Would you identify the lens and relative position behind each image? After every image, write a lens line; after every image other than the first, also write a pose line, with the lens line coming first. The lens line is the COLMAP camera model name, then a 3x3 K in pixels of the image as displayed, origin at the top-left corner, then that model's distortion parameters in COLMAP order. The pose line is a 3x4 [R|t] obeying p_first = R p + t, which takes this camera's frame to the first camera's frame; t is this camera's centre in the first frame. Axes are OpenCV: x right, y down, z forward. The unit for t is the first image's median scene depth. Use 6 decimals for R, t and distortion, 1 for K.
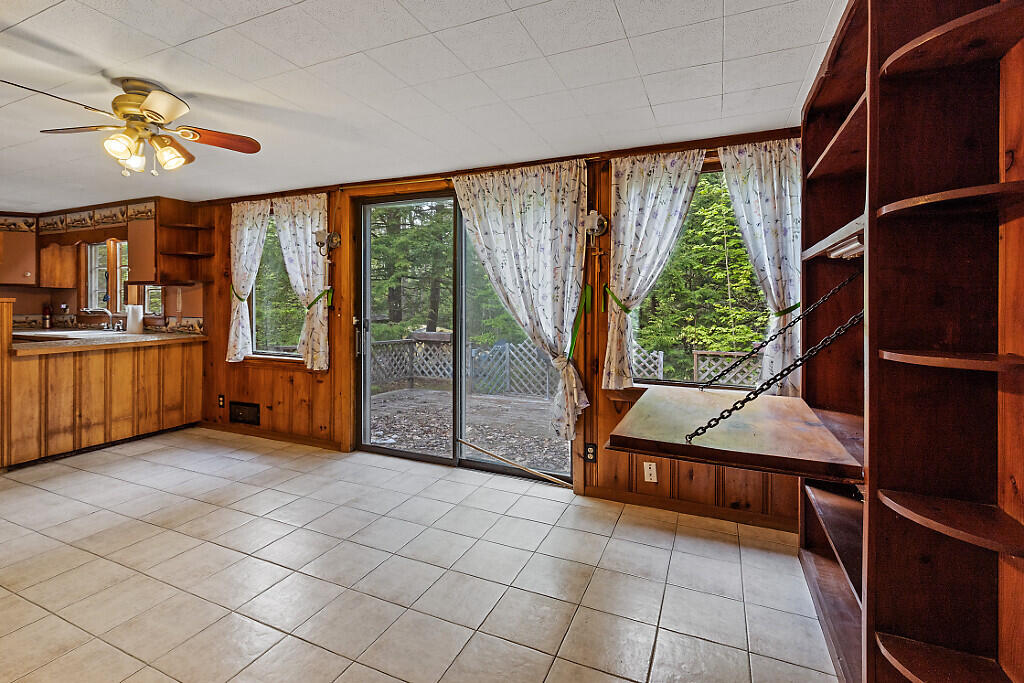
lens RADIAL K [[475.0, 0, 505.2], [0, 475.0, 306.1], [0, 0, 1]] dist [-0.000304, -0.000147]
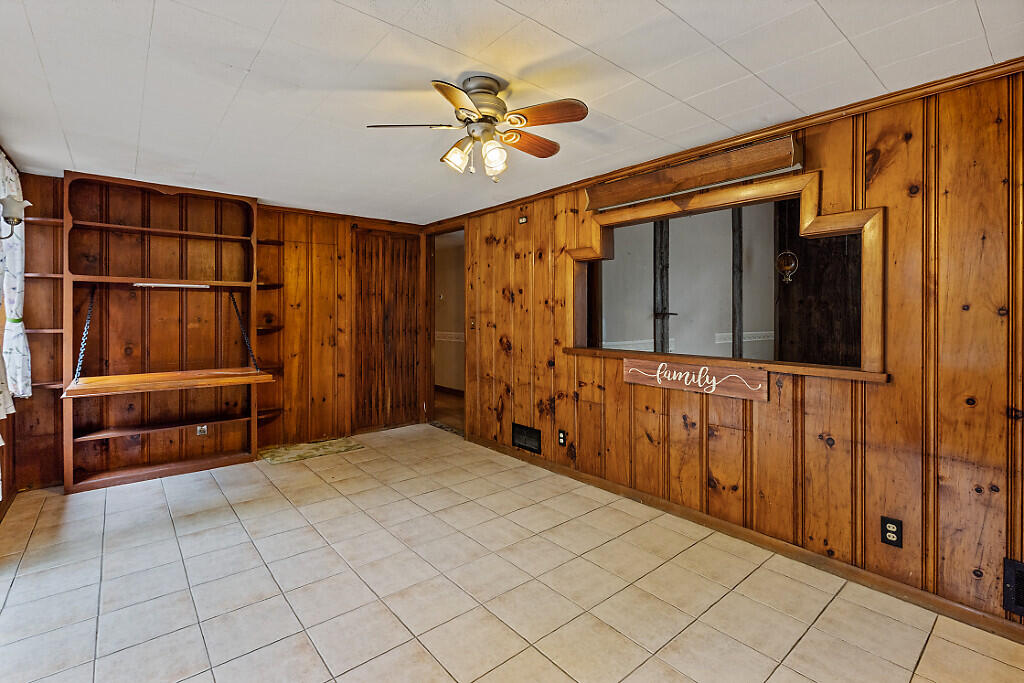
lens RADIAL K [[472.8, 0, 509.0], [0, 472.8, 314.5], [0, 0, 1]] dist [0.010675, -0.000222]
pose [[-0.899265, -0.010537, 0.437278, -0.772935], [-0.007336, 0.999933, 0.009009, -0.011606], [-0.437343, 0.004893, -0.899281, 1.148438]]
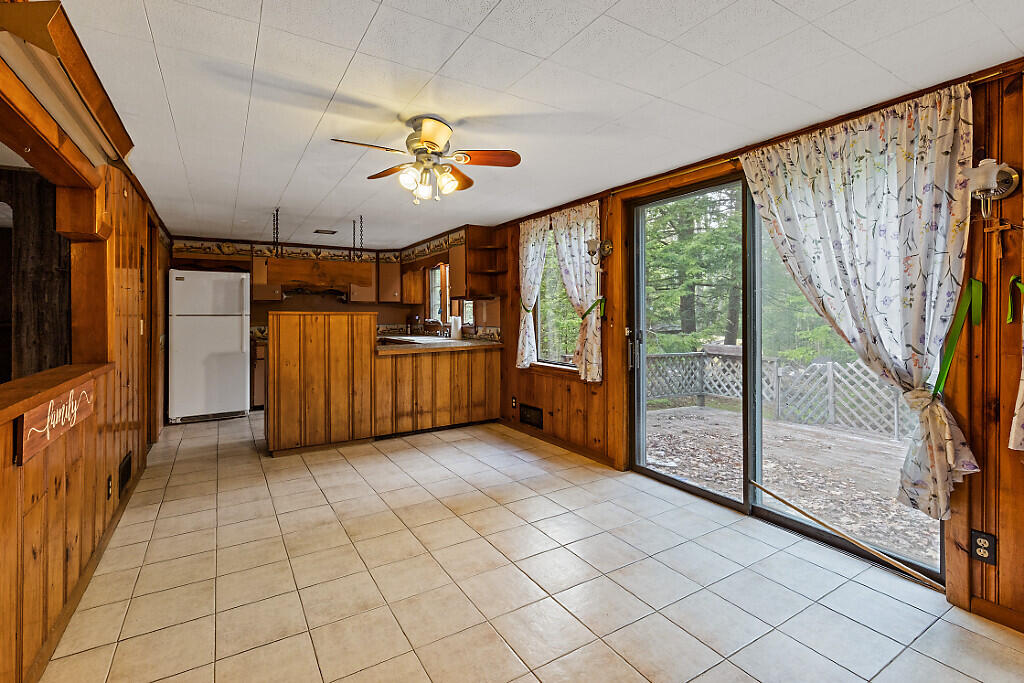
lens RADIAL K [[469.8, 0, 504.2], [0, 469.8, 316.8], [0, 0, 1]] dist [0.002555, -0.000935]
pose [[0.821360, -0.005617, -0.570383, 0.014609], [0.006259, 0.999980, -0.000835, 0.000876], [0.570376, -0.002884, 0.821378, 0.115207]]
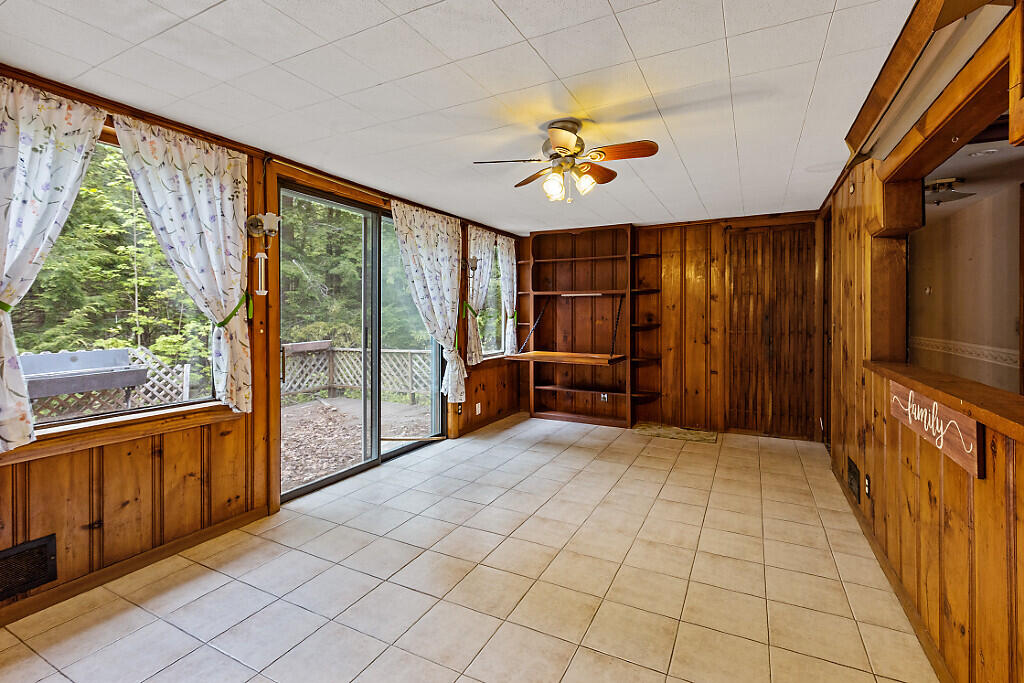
lens RADIAL K [[472.8, 0, 509.0], [0, 472.8, 314.5], [0, 0, 1]] dist [0.010675, -0.000222]
pose [[0.053991, -0.008837, 0.998502, -1.214246], [0.004955, 0.999951, 0.008582, -0.011346], [-0.998529, 0.004484, 0.054032, 0.673413]]
